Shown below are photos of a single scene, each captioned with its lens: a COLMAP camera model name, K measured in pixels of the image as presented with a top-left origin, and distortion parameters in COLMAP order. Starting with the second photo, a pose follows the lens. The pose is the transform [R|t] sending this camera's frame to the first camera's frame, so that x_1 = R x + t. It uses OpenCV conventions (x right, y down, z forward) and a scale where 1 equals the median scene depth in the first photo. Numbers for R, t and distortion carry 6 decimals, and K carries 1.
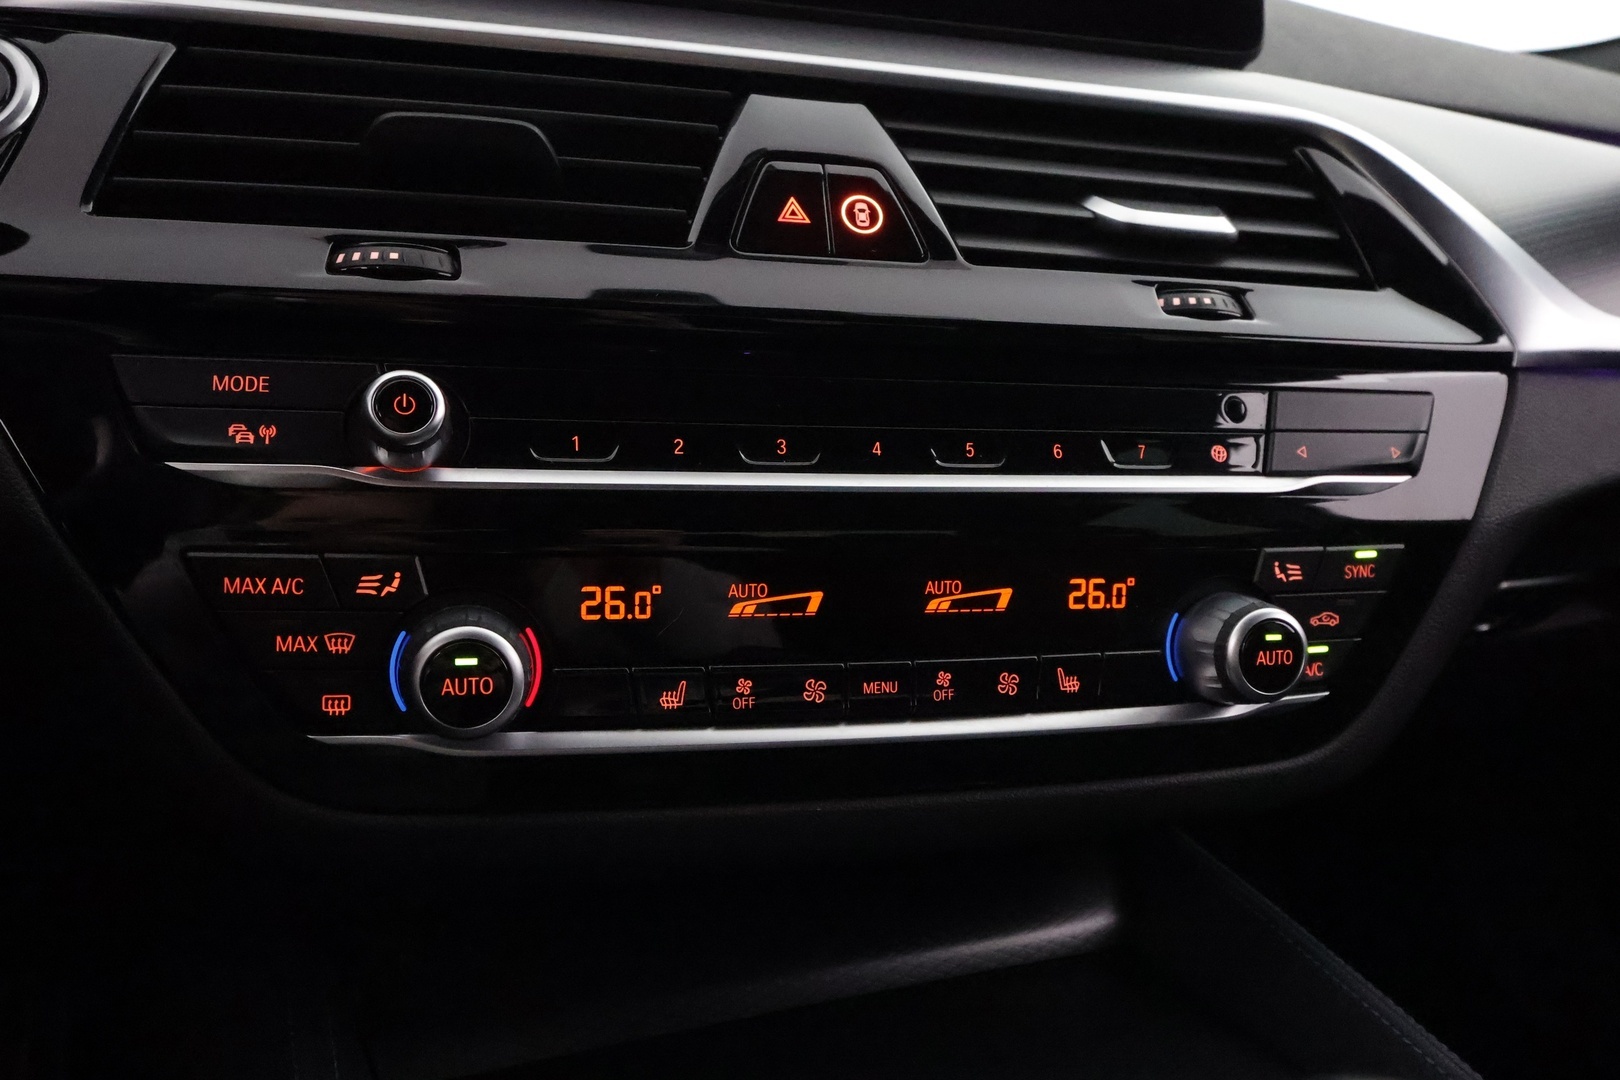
lens RADIAL K [[1273.2, 0, 816.0], [0, 1273.2, 540.4], [0, 0, 1]] dist [-0.010511, 0.015708]
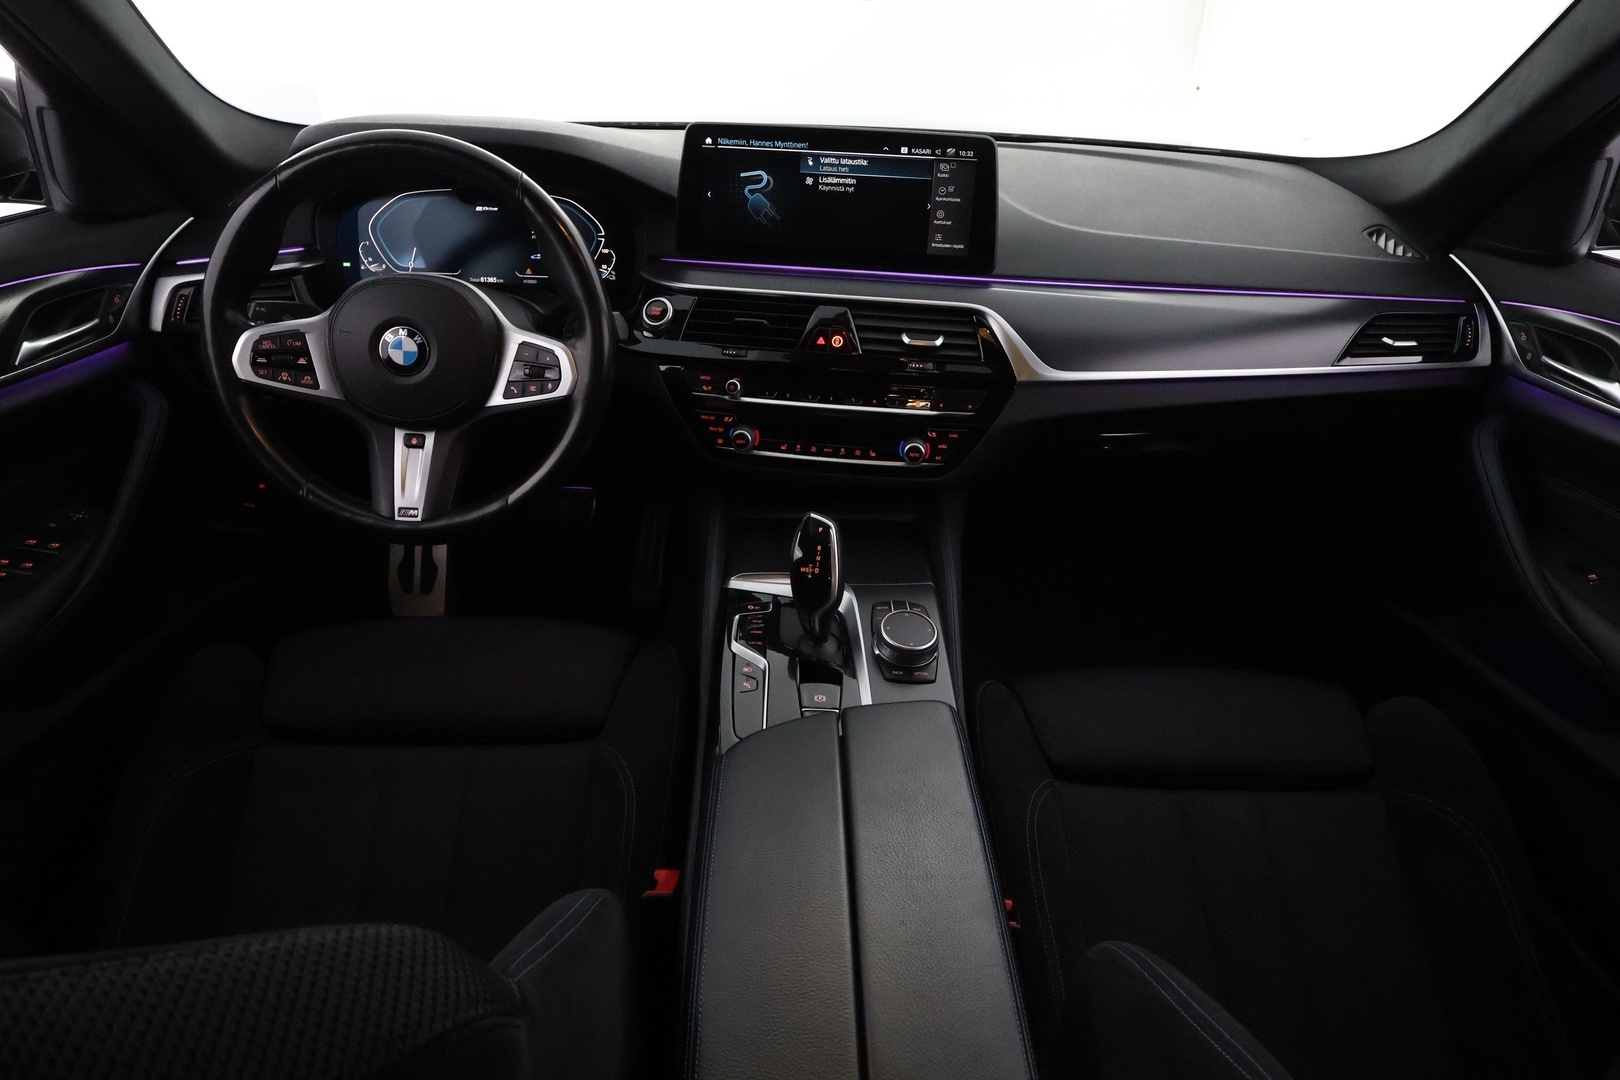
lens RADIAL K [[1053.4, 0, 812.4], [0, 1053.4, 542.9], [0, 0, 1]] dist [0.000811, 0.000013]
pose [[0.920321, 0.162264, -0.355921, 1.382119], [-0.055991, 0.955178, 0.290689, -0.656791], [0.387136, -0.247599, 0.888156, -2.448712]]
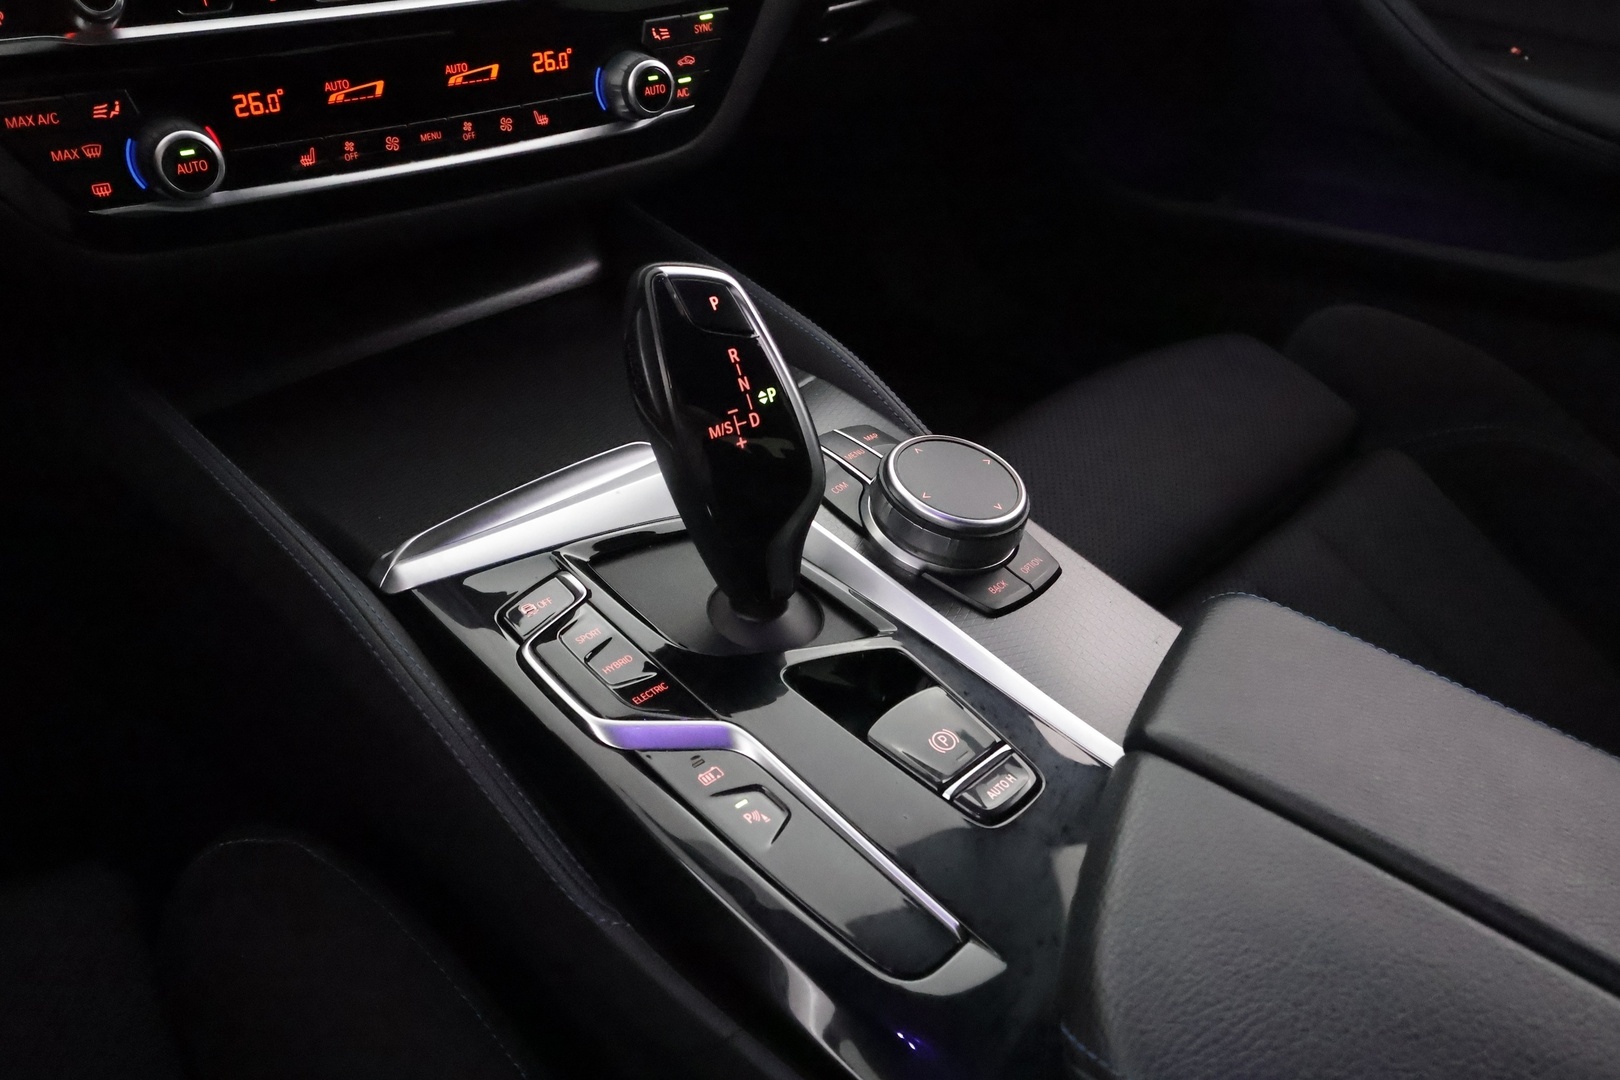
lens RADIAL K [[1273.2, 0, 807.6], [0, 1273.2, 554.1], [0, 0, 1]] dist [-0.010511, 0.015708]
pose [[0.928597, -0.224700, 0.295327, -0.105465], [0.072429, 0.890274, 0.449628, -0.110916], [-0.363954, -0.396133, 0.842981, -0.805526]]
